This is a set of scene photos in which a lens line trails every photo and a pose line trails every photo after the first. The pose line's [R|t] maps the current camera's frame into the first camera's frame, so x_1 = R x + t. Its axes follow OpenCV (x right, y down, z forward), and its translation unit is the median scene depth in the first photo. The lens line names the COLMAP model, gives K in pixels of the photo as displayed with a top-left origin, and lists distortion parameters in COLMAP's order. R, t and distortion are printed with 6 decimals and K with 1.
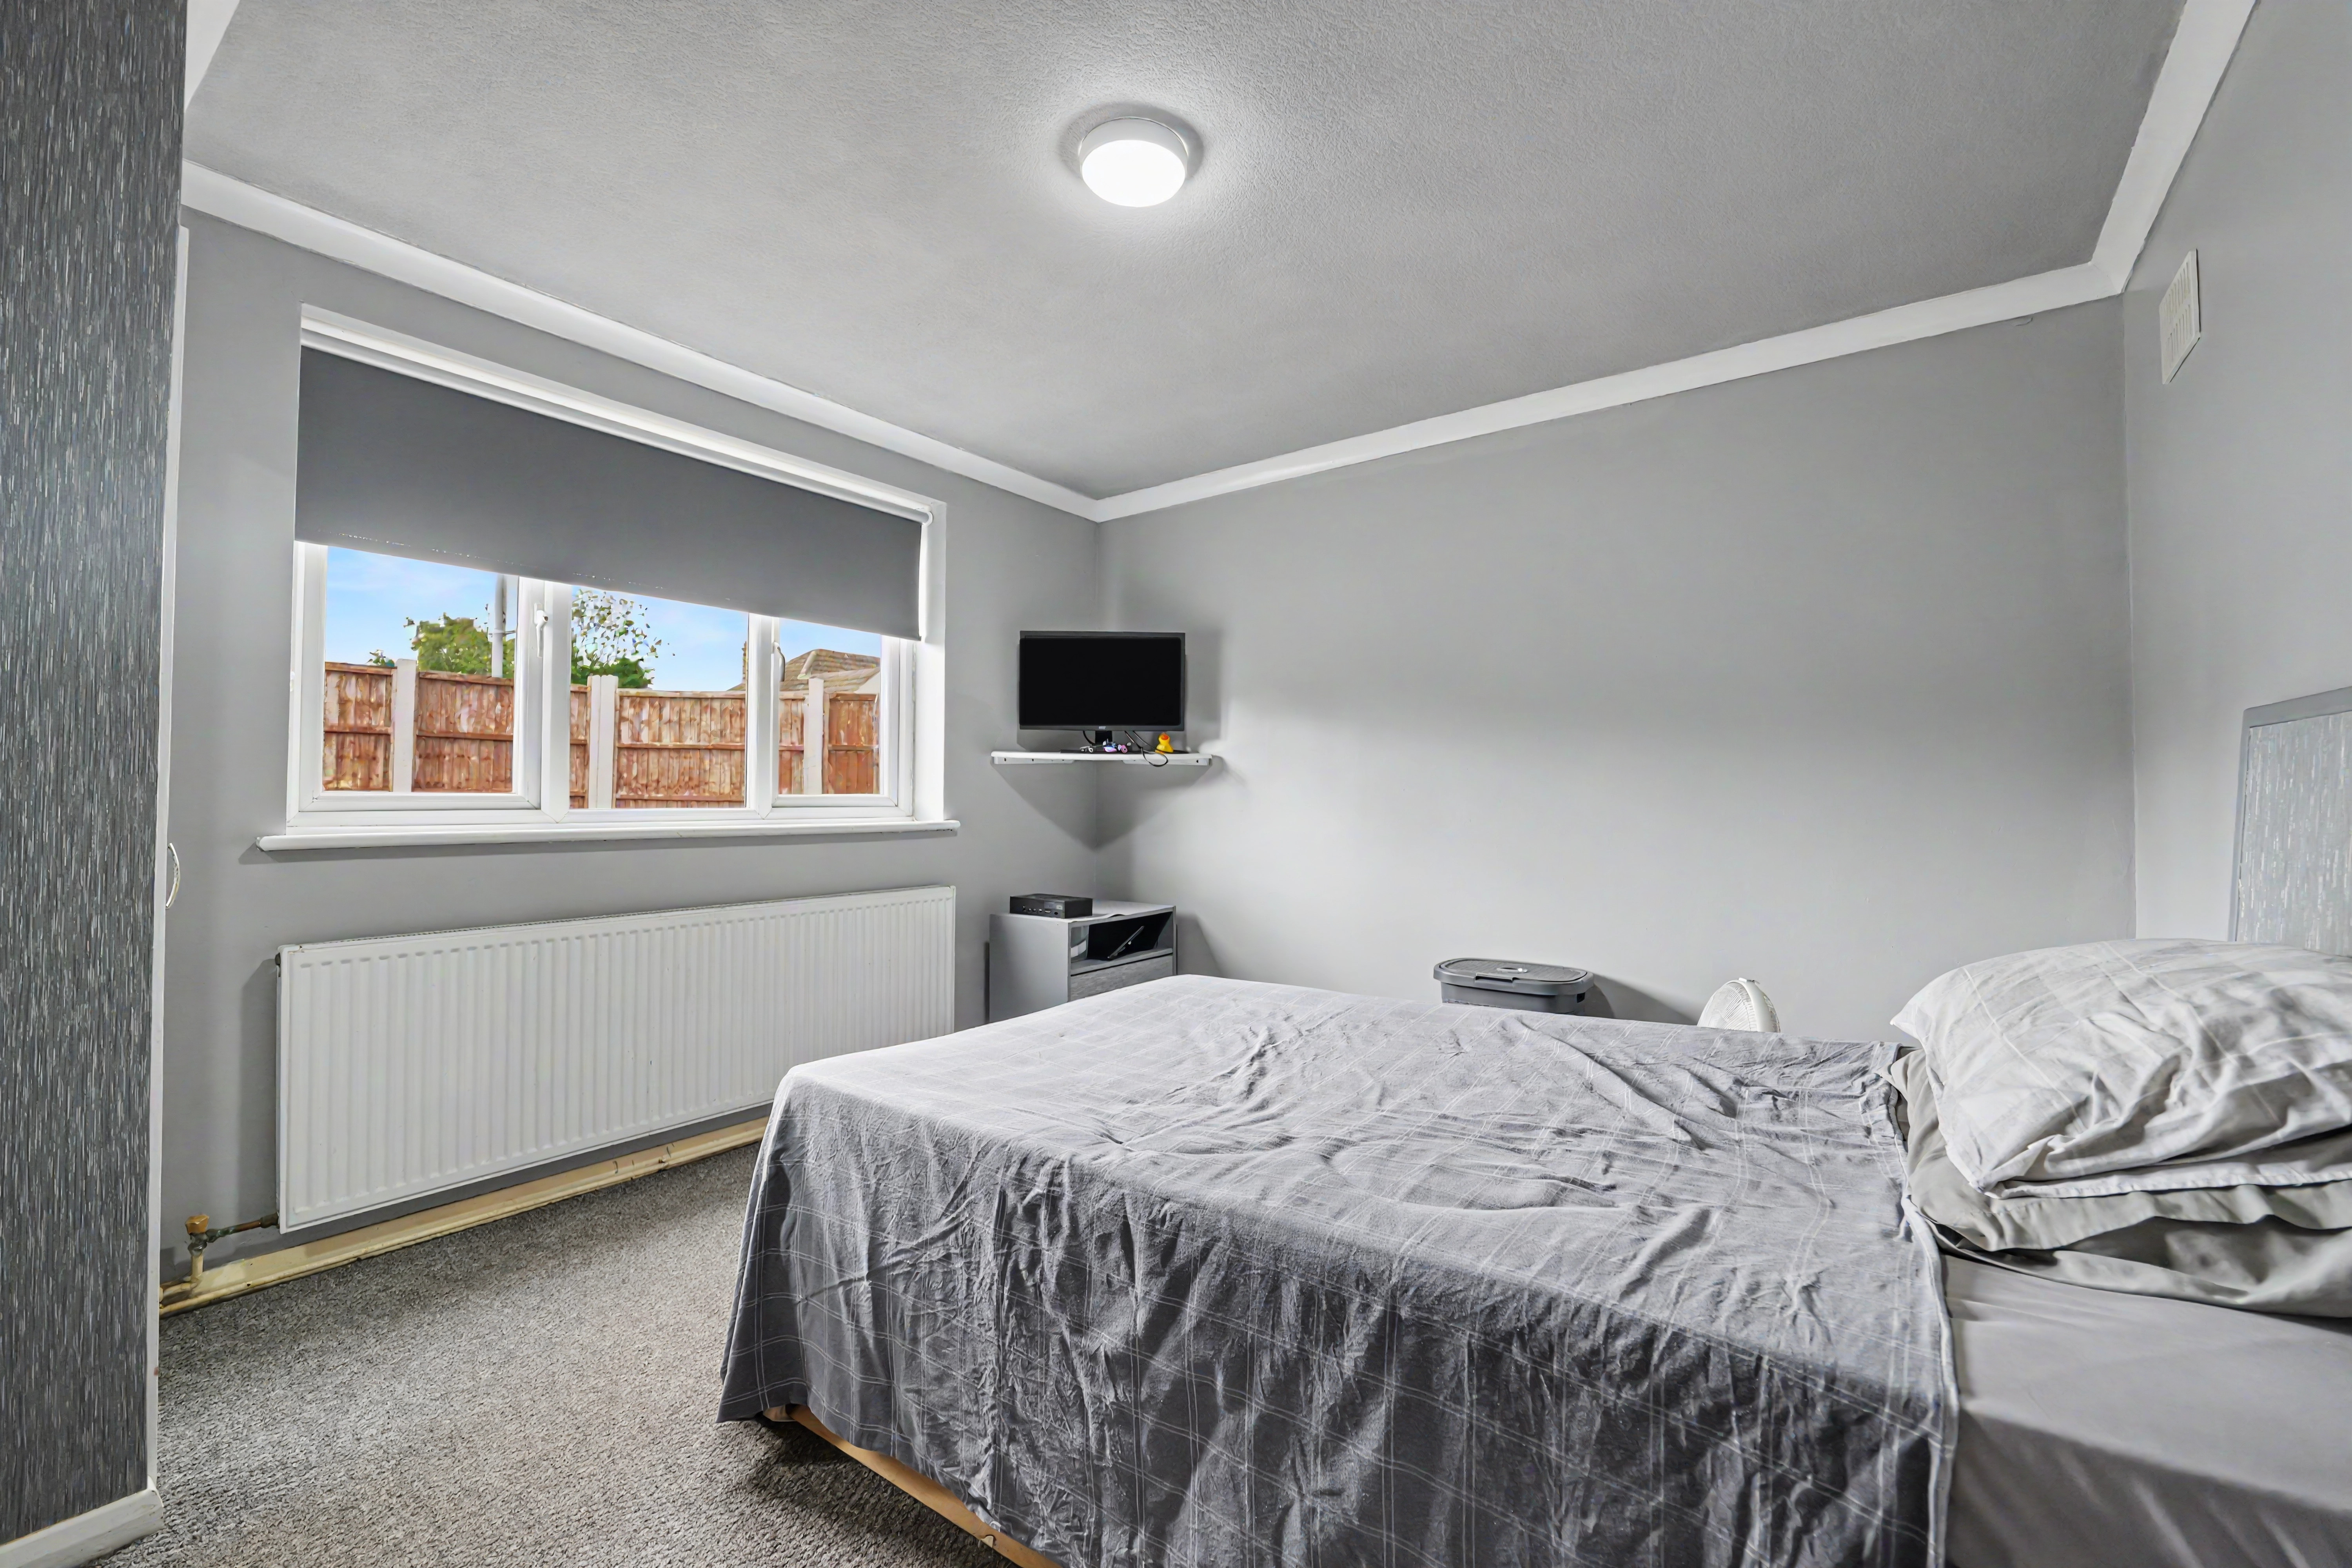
lens RADIAL K [[964.5, 0, 1182.1], [0, 964.5, 785.2], [0, 0, 1]] dist [-0.012485, 0.000333]
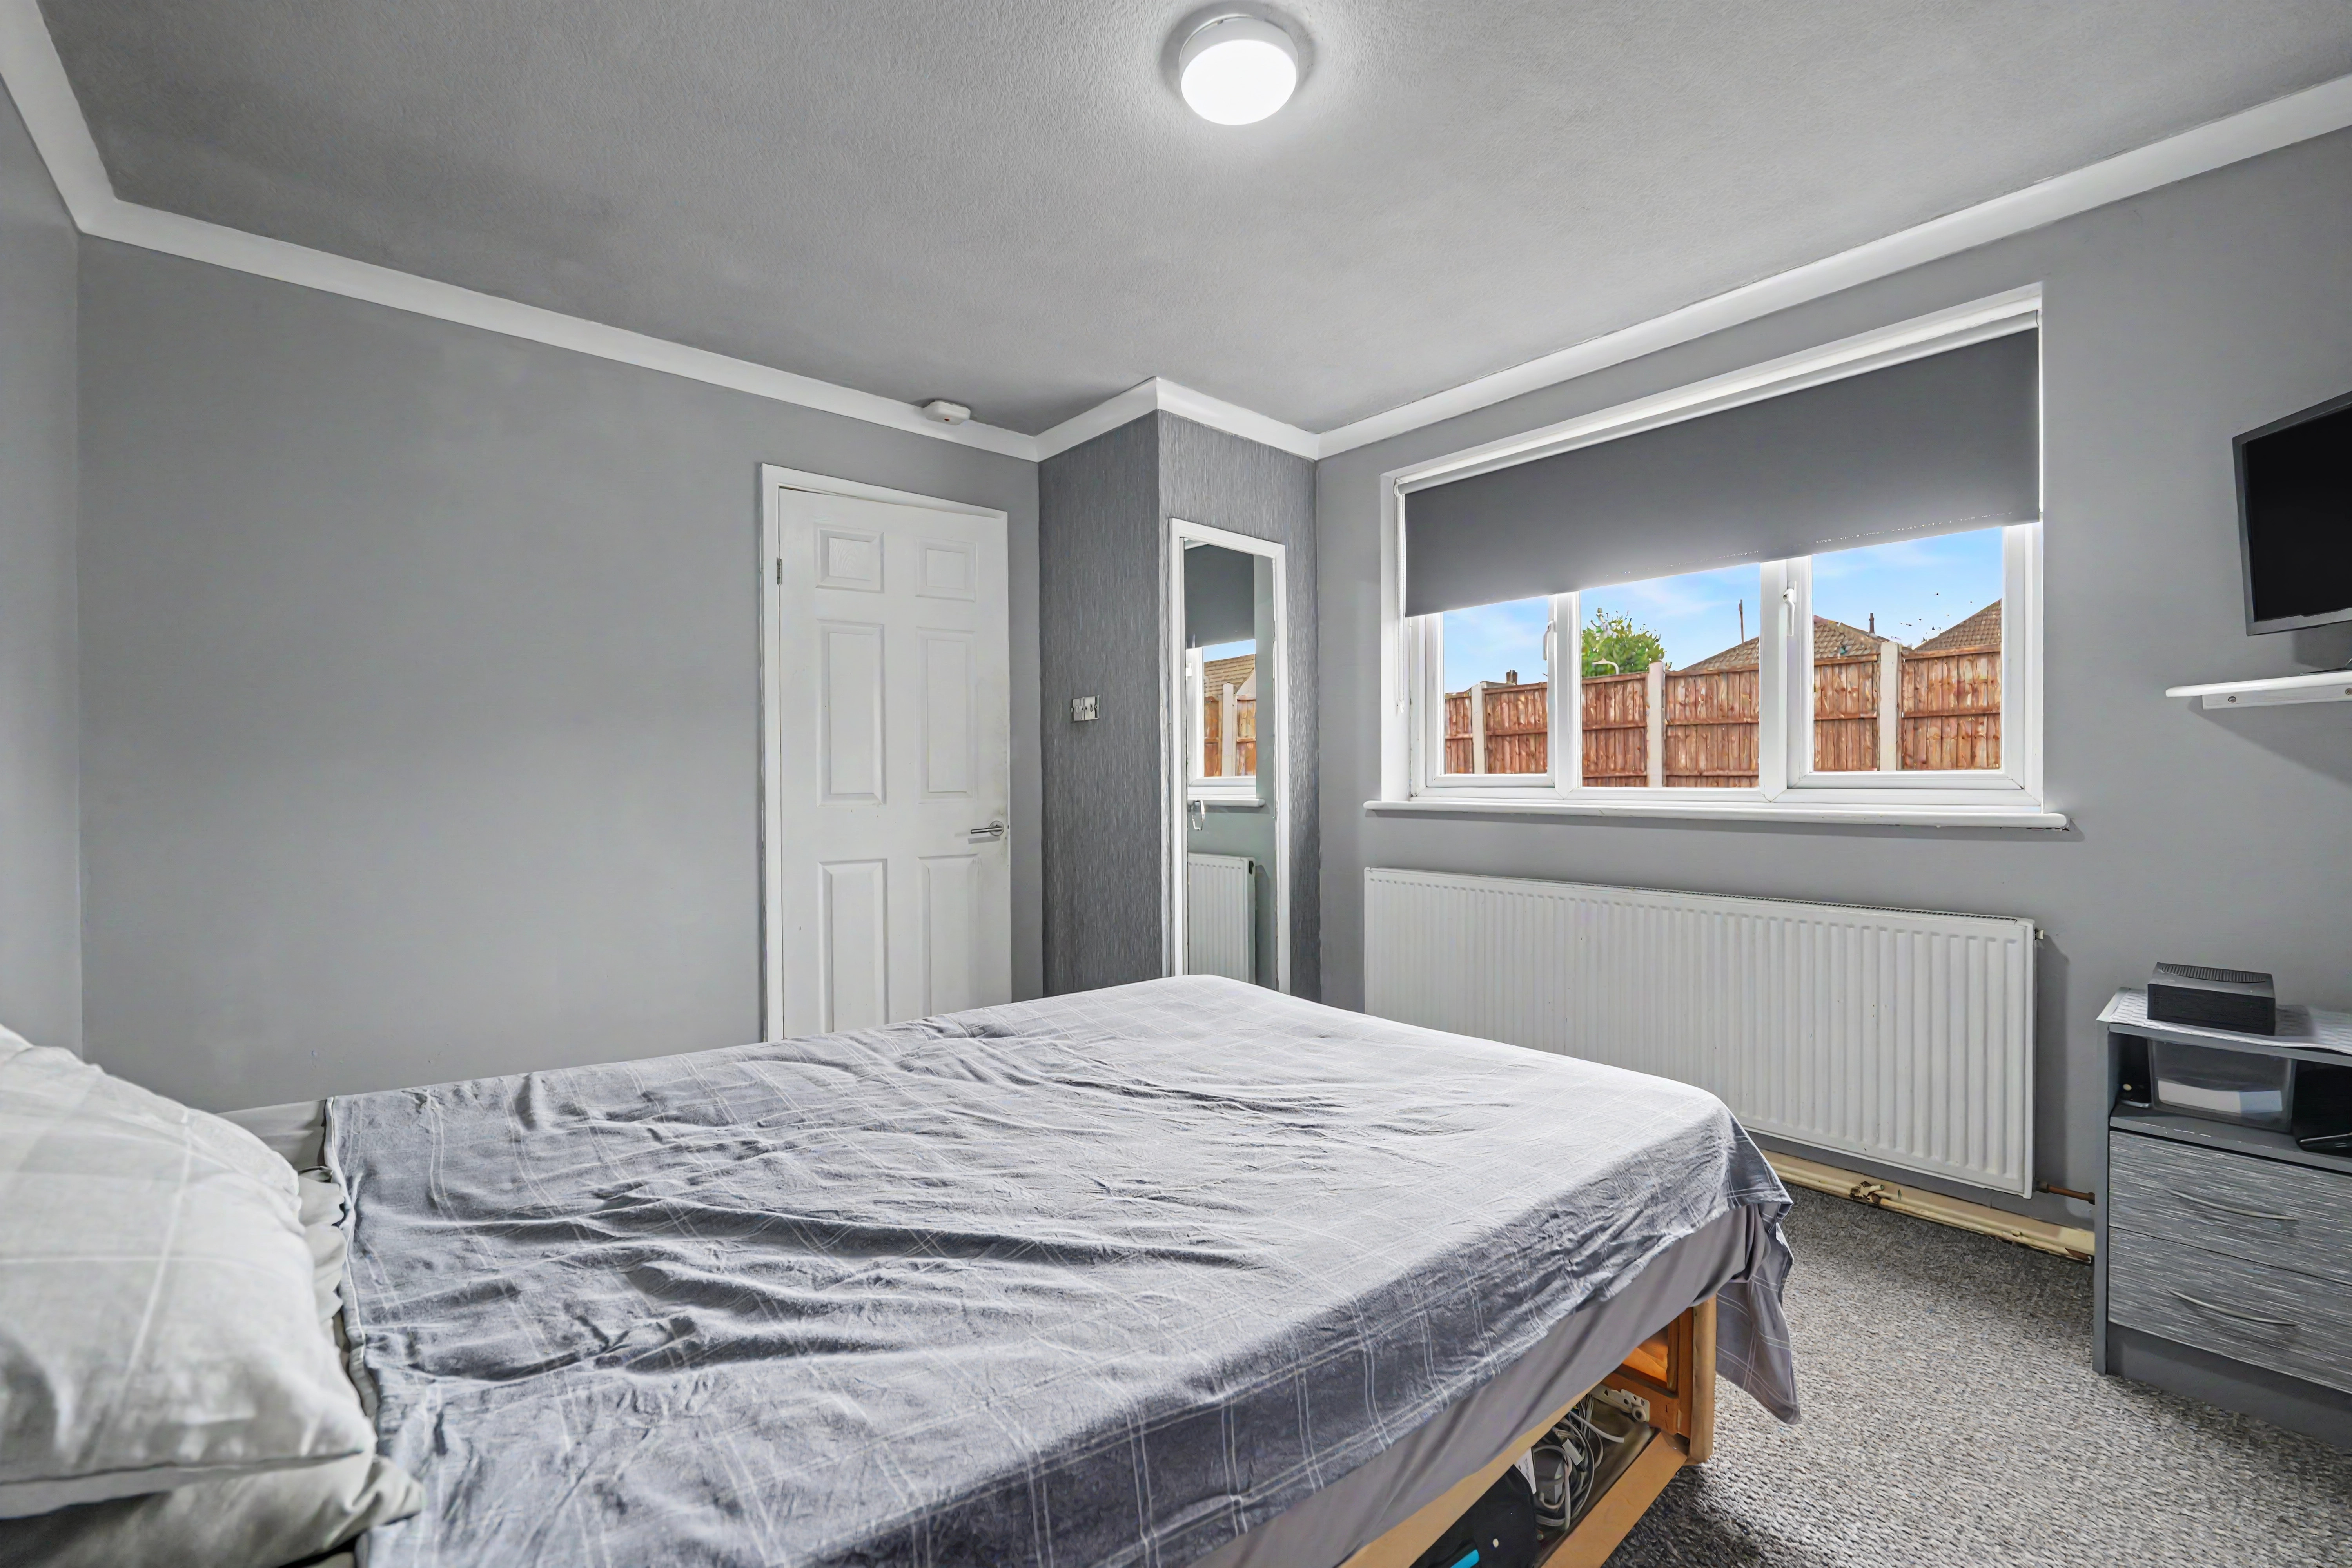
lens RADIAL K [[964.5, 0, 1186.6], [0, 964.5, 786.0], [0, 0, 1]] dist [-0.012485, 0.000333]
pose [[-0.217230, 0.006826, -0.976096, 0.523474], [0.017403, 0.999844, 0.003119, 0.010398], [0.975965, -0.016309, -0.217315, 0.706027]]
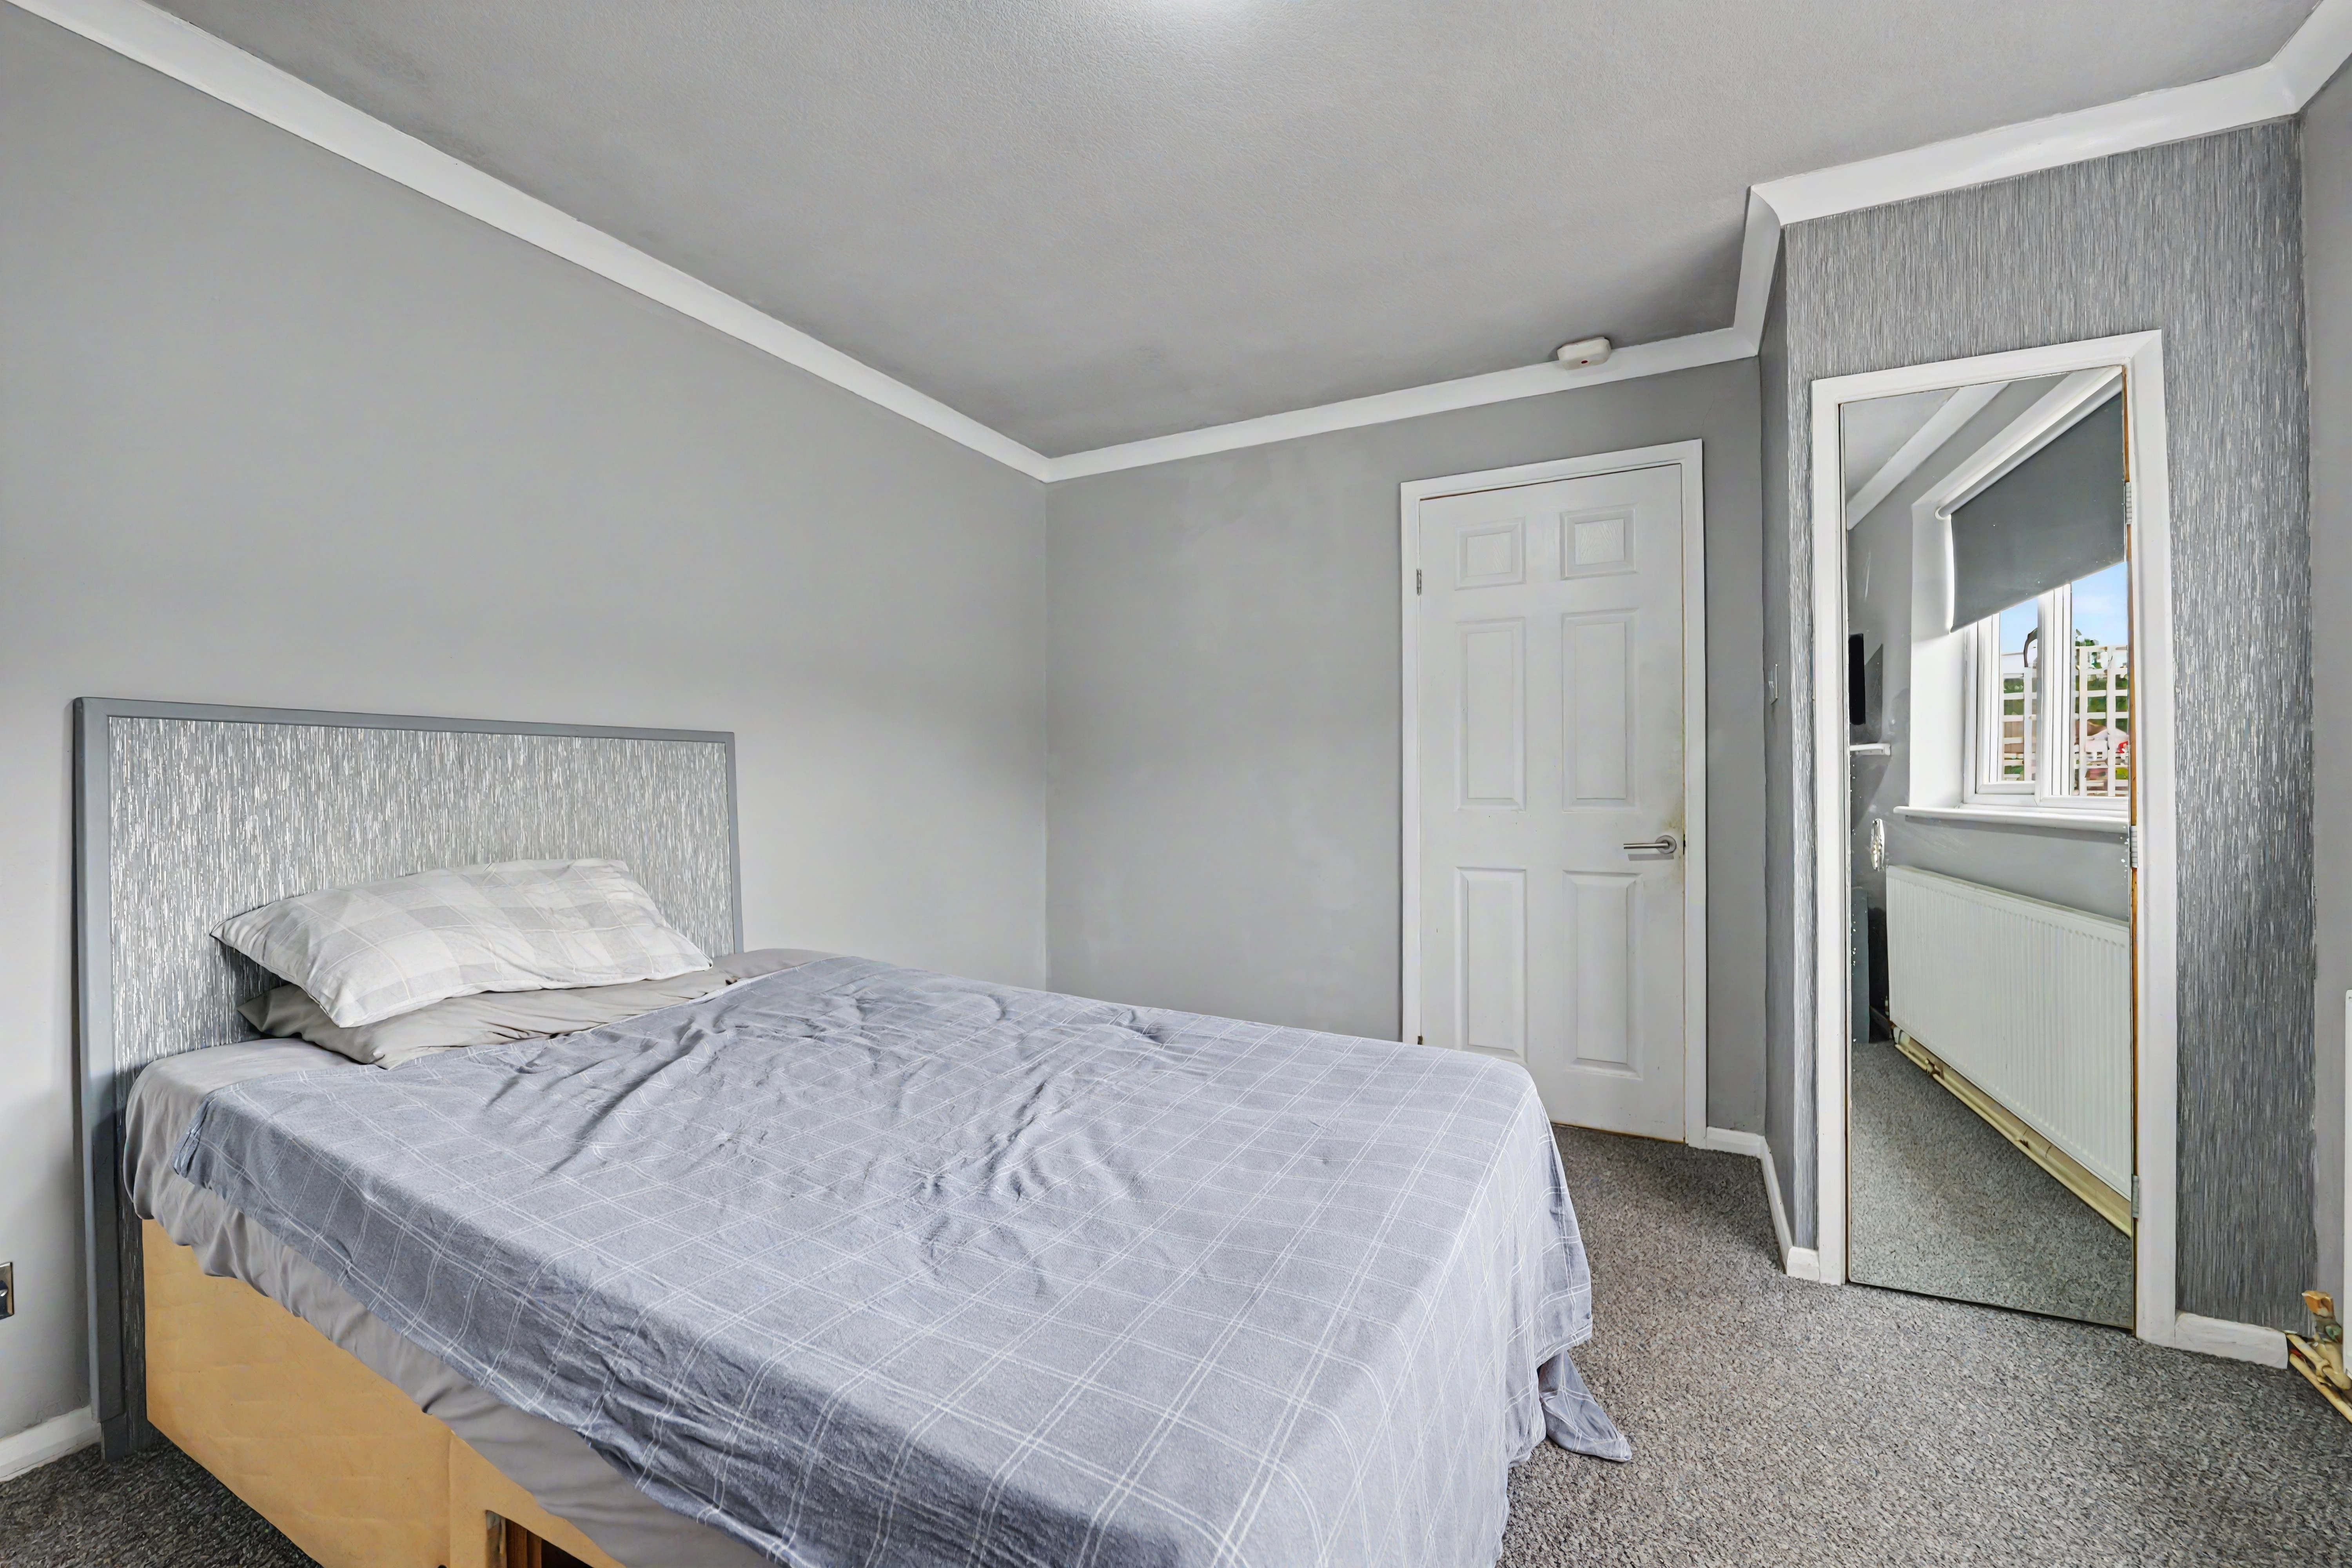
lens RADIAL K [[964.5, 0, 1181.9], [0, 964.5, 778.0], [0, 0, 1]] dist [-0.012485, 0.000333]
pose [[-0.989374, -0.002527, -0.145369, 0.034348], [0.000274, 0.999815, -0.019245, 0.013394], [0.145391, -0.019080, -0.989190, 1.063959]]
